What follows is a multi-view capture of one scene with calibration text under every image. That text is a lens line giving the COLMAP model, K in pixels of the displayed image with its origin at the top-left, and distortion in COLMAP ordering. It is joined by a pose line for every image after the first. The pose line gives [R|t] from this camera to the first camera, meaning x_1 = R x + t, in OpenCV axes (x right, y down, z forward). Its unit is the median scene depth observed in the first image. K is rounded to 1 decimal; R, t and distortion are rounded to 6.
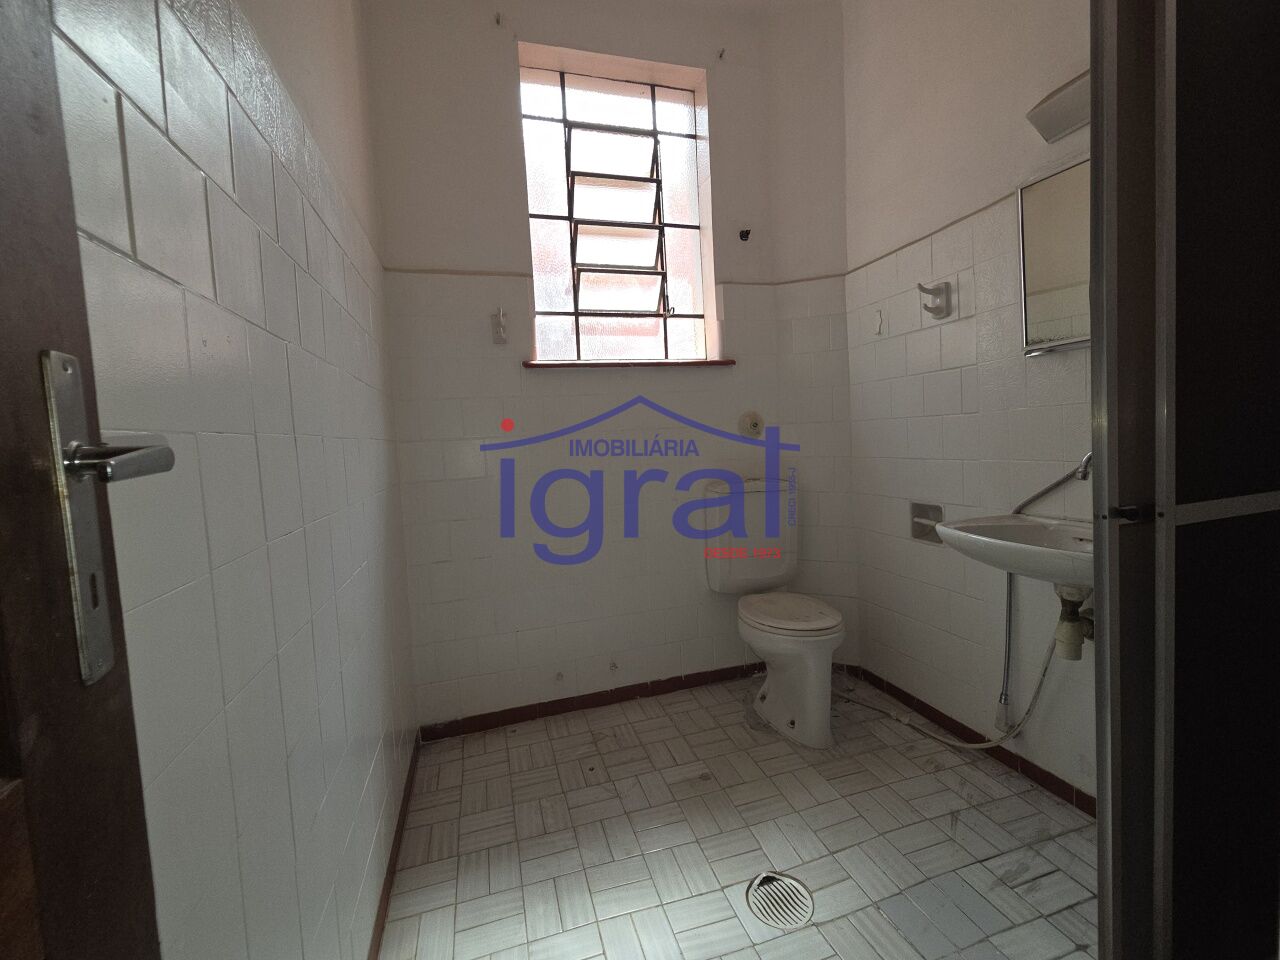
lens RADIAL K [[528.1, 0, 635.7], [0, 528.1, 474.6], [0, 0, 1]] dist [-0.003854, 0.001843]
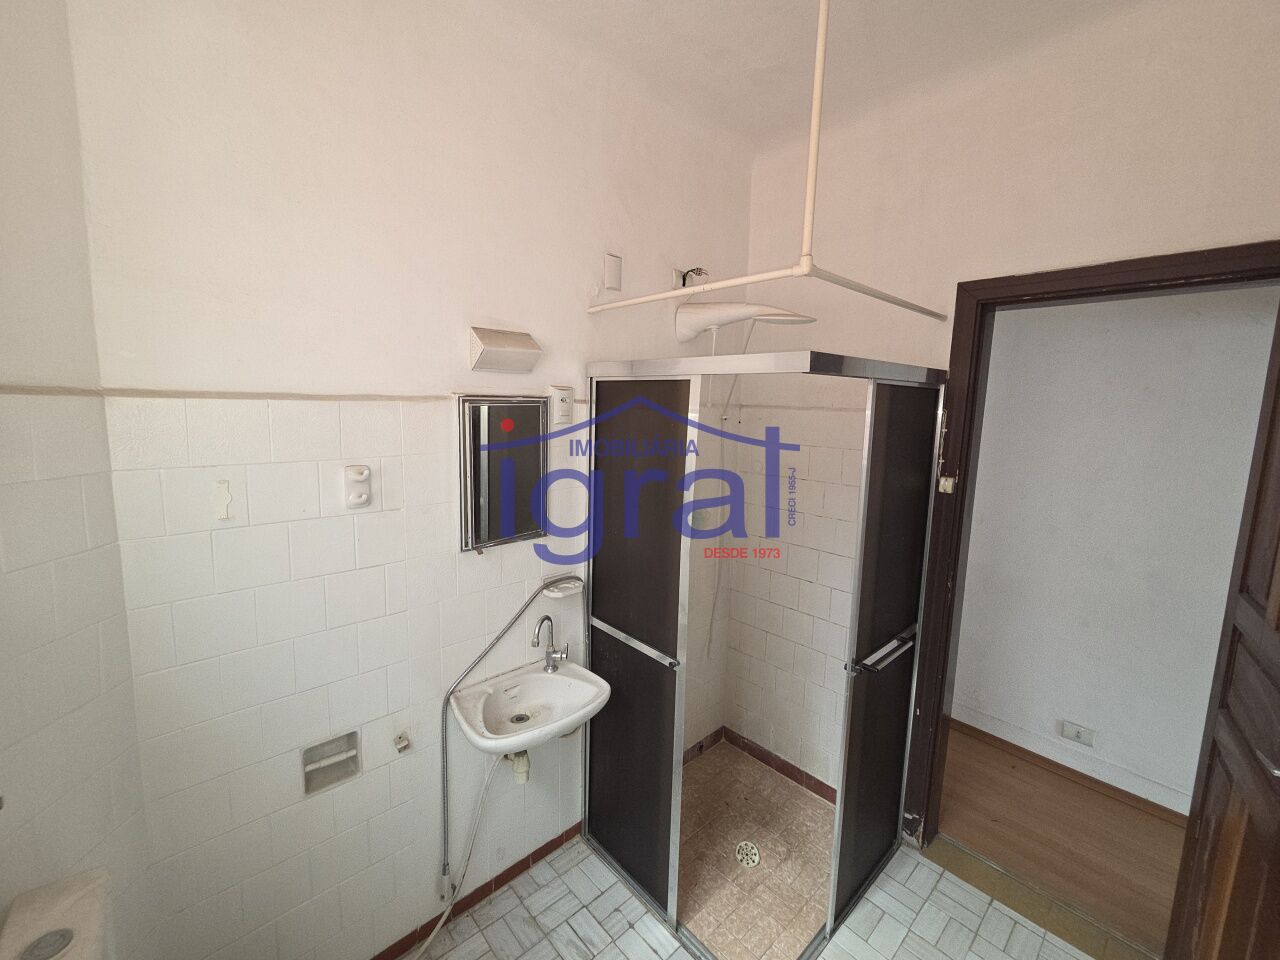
lens RADIAL K [[528.1, 0, 631.7], [0, 528.1, 469.5], [0, 0, 1]] dist [-0.003854, 0.001843]
pose [[-0.441624, -0.059308, 0.895238, -0.366036], [0.061420, 0.993473, 0.096115, -0.455316], [-0.895095, 0.097433, -0.435099, 1.086936]]
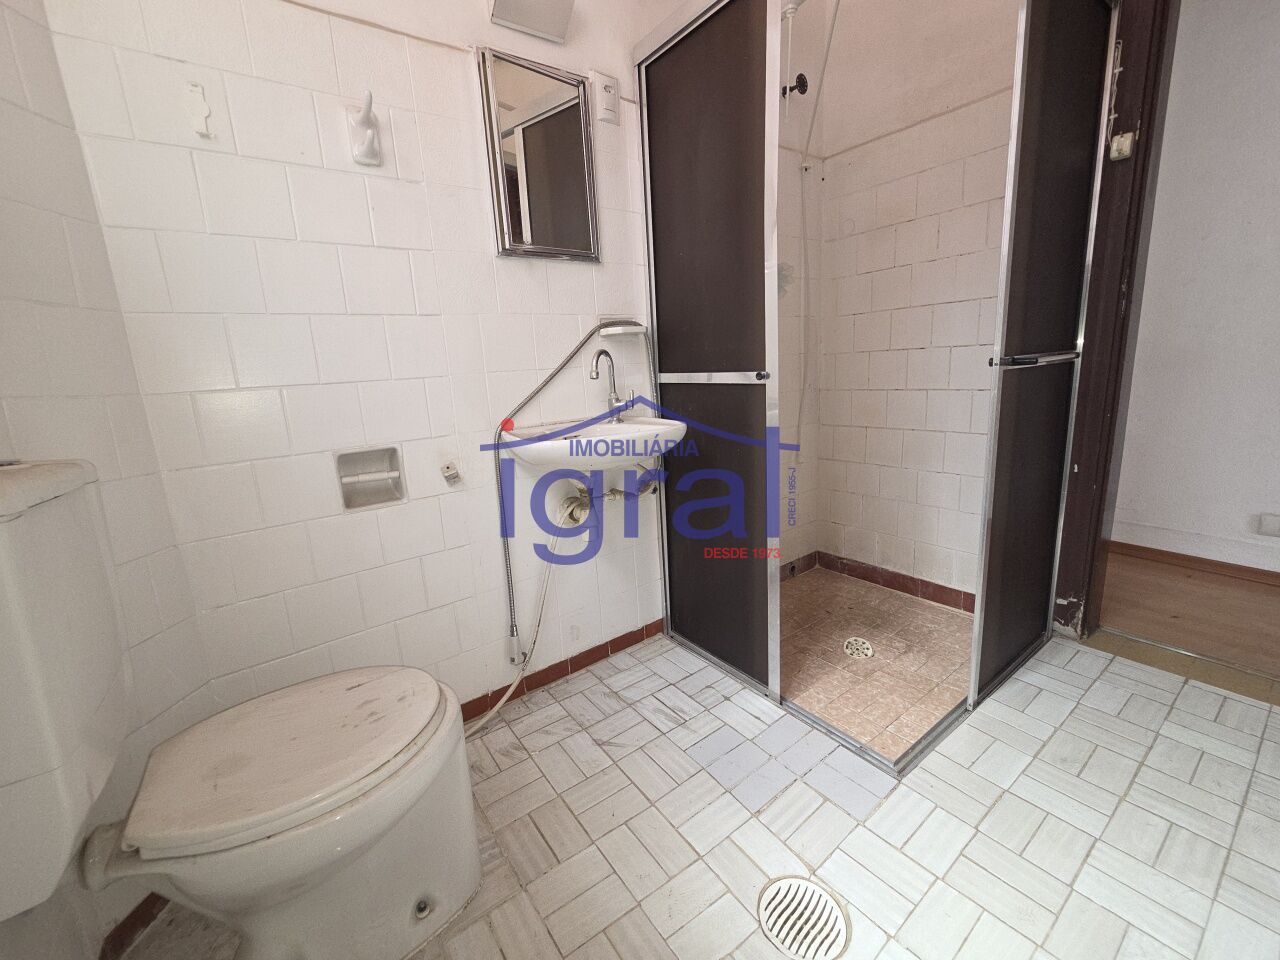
lens RADIAL K [[528.1, 0, 629.7], [0, 528.1, 468.0], [0, 0, 1]] dist [-0.003854, 0.001843]
pose [[-0.332493, -0.106154, 0.937112, -0.225643], [0.141399, 0.976803, 0.160819, 0.022188], [-0.932446, 0.185978, -0.309770, 1.083969]]
